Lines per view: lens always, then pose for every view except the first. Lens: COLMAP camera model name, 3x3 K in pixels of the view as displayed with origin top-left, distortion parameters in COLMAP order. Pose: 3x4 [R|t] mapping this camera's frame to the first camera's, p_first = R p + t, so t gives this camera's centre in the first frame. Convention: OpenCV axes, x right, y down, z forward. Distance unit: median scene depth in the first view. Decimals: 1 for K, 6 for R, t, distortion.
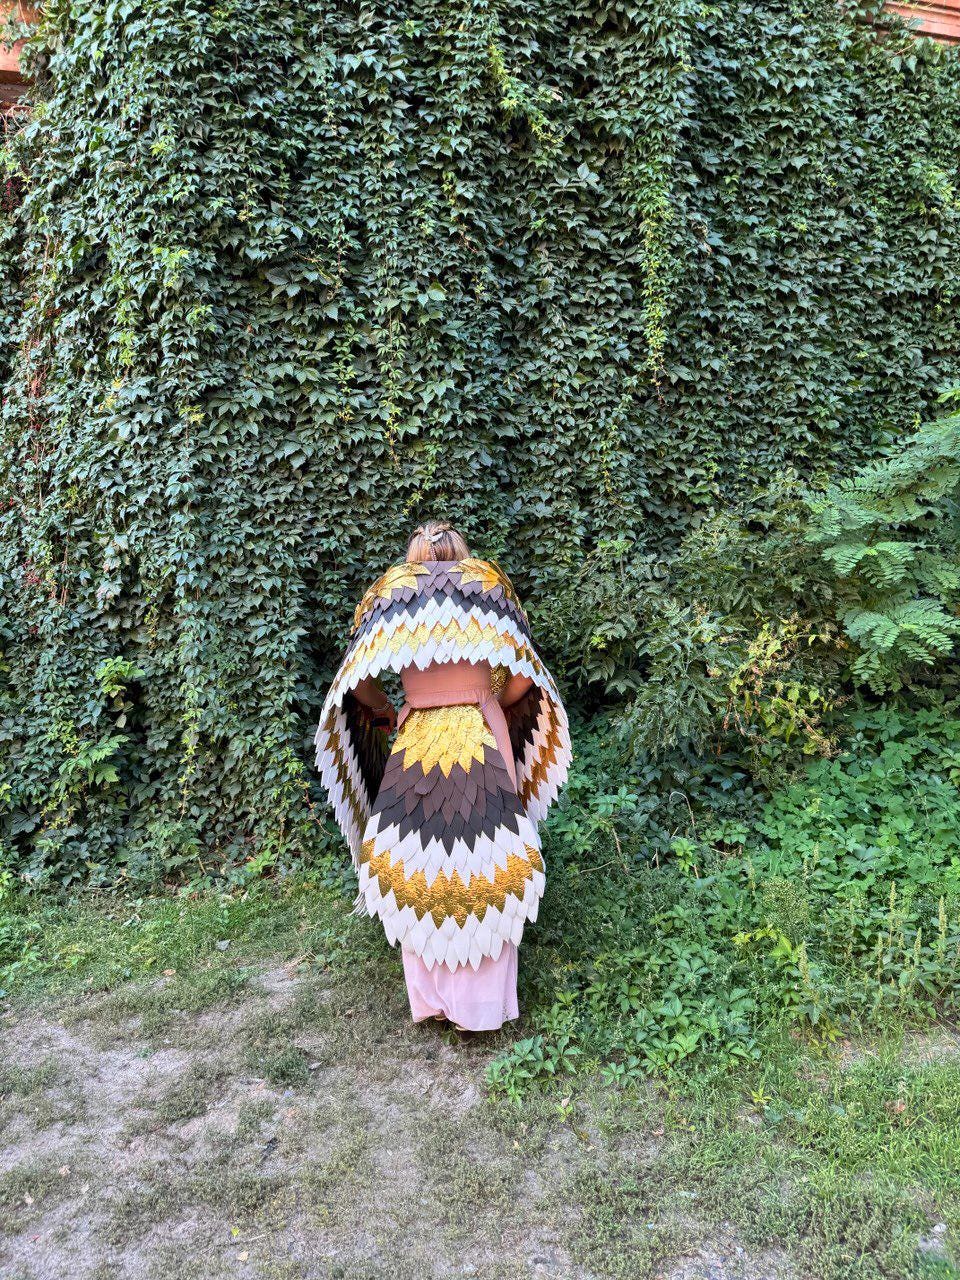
lens RADIAL K [[926.1, 0, 475.2], [0, 926.1, 633.1], [0, 0, 1]] dist [0.022603, -0.033755]
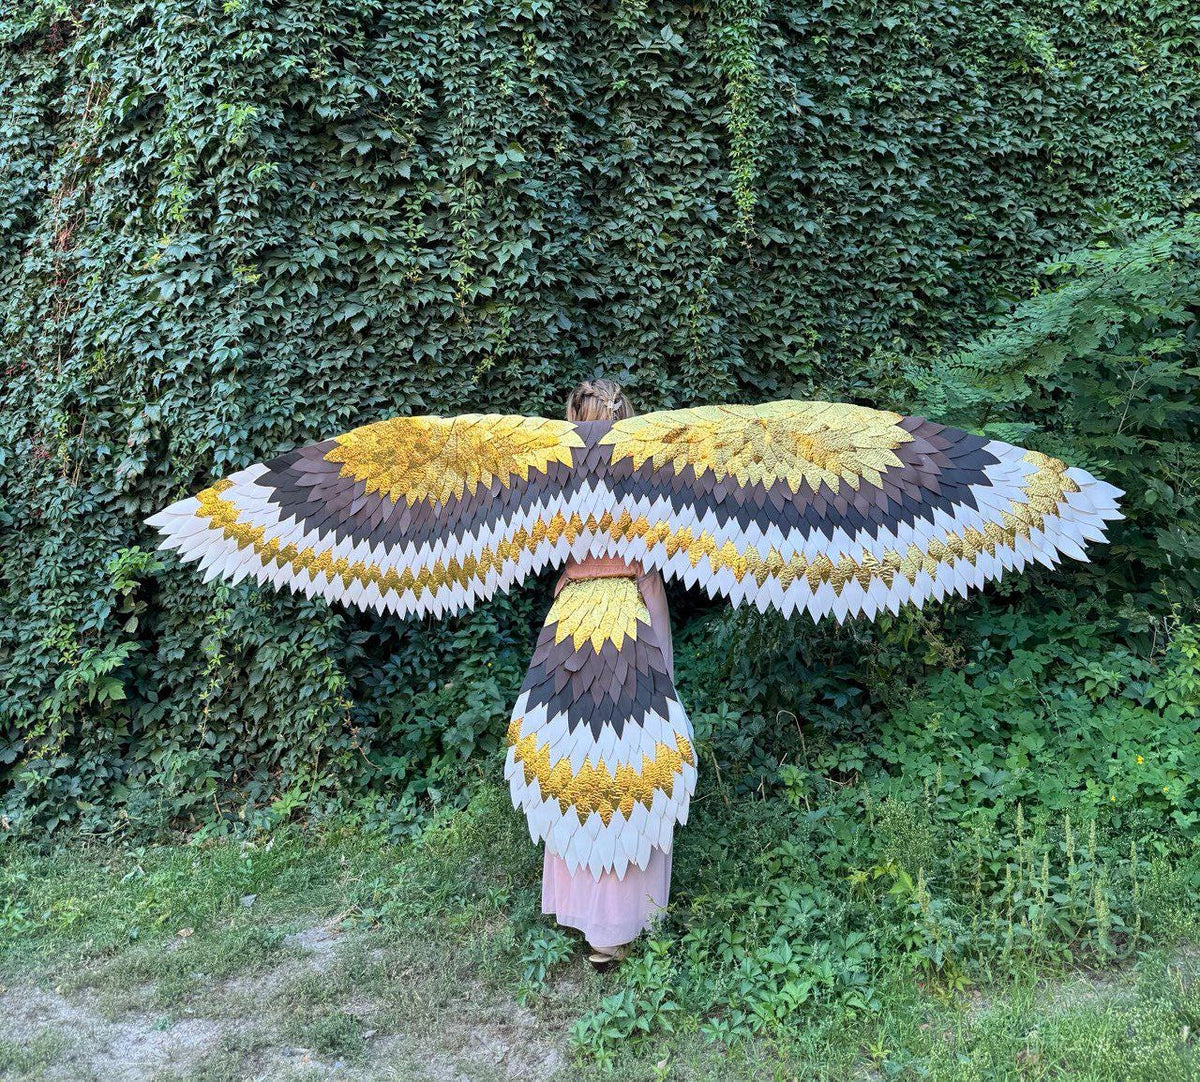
lens RADIAL K [[1122.1, 0, 582.1], [0, 1122.1, 285.8], [0, 0, 1]] dist [0.189962, -0.395686]
pose [[0.999117, 0.014943, 0.039271, -0.015652], [-0.006523, 0.978457, -0.206350, 0.005366], [-0.041508, 0.205911, 0.977690, -0.104259]]
